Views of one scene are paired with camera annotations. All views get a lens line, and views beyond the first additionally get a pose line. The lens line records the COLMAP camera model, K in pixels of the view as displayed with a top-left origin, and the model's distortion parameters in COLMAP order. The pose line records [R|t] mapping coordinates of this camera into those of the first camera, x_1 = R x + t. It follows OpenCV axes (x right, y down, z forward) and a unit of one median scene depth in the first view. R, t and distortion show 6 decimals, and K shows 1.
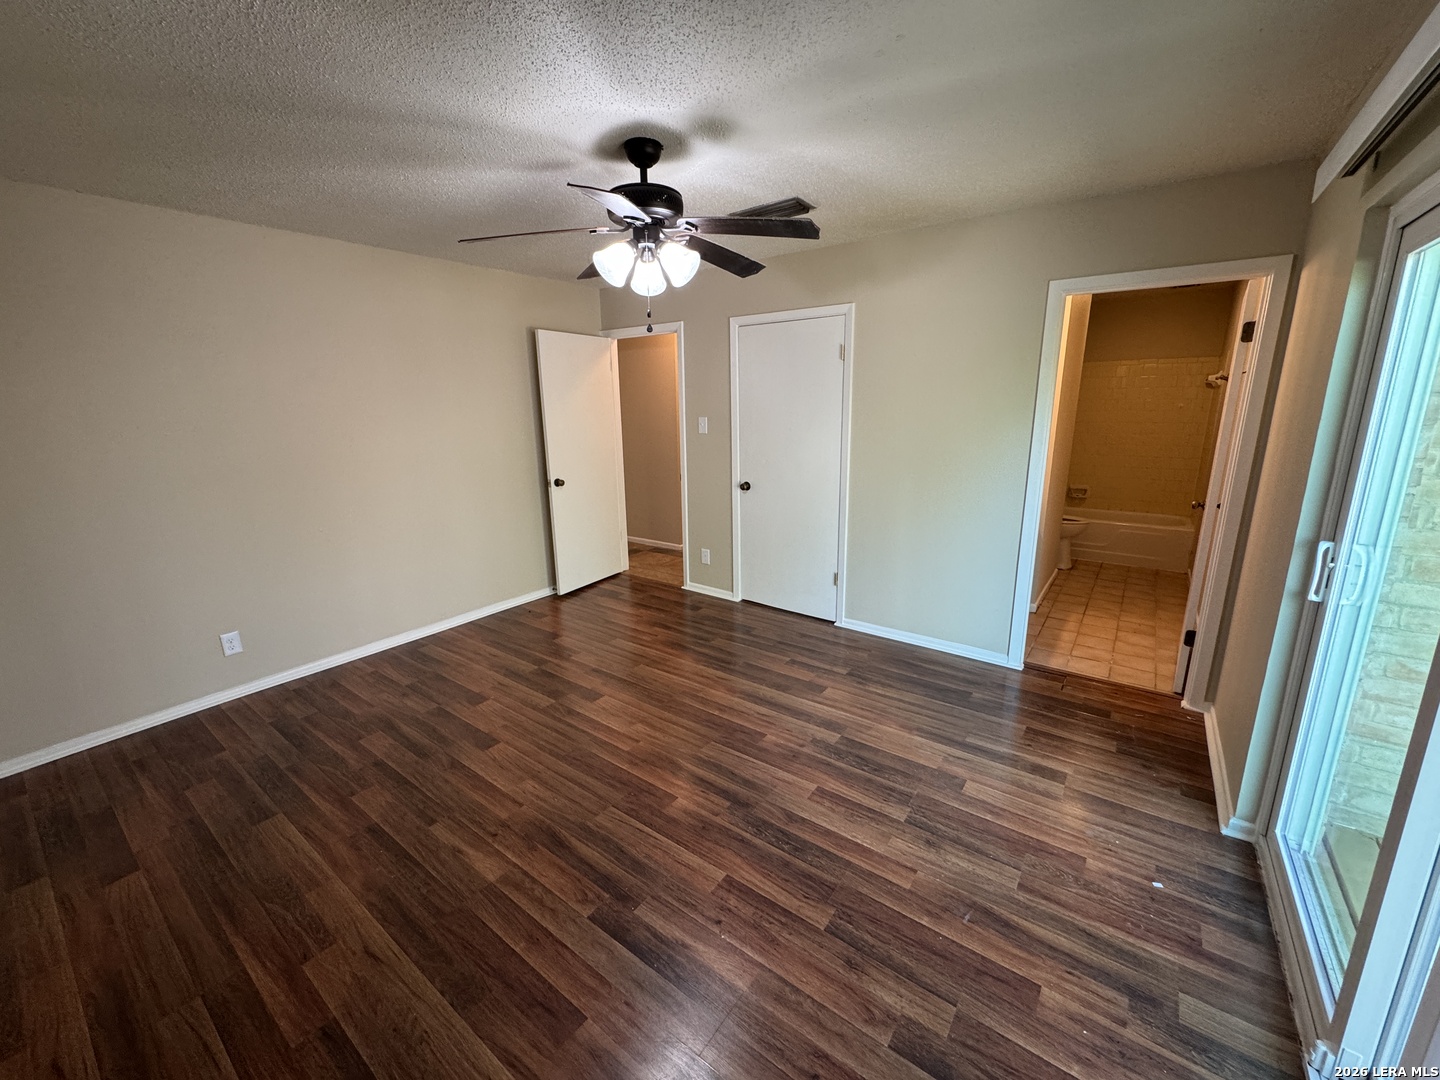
lens RADIAL K [[578.9, 0, 720.0], [0, 578.9, 540.0], [0, 0, 1]] dist [-0.002072, -0.000166]
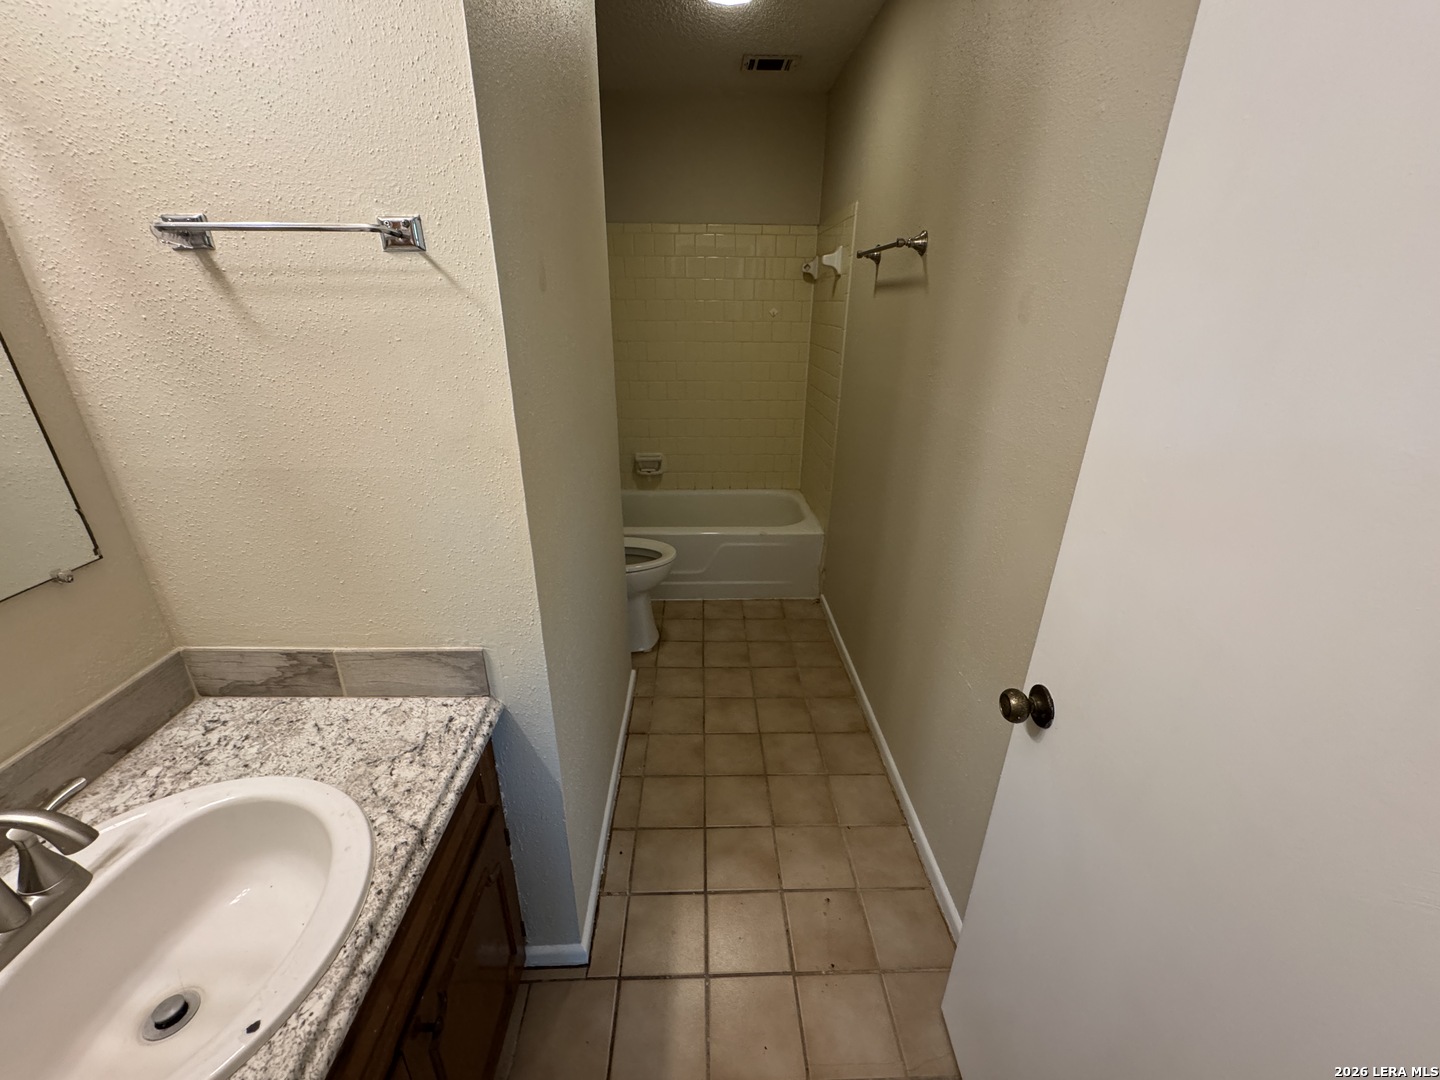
lens RADIAL K [[578.9, 0, 720.0], [0, 578.9, 540.0], [0, 0, 1]] dist [-0.002072, -0.000166]
pose [[0.784680, -0.219645, 0.579684, 0.367848], [0.125338, 0.972024, 0.198643, -0.134047], [-0.607098, -0.083214, 0.790258, 0.561531]]
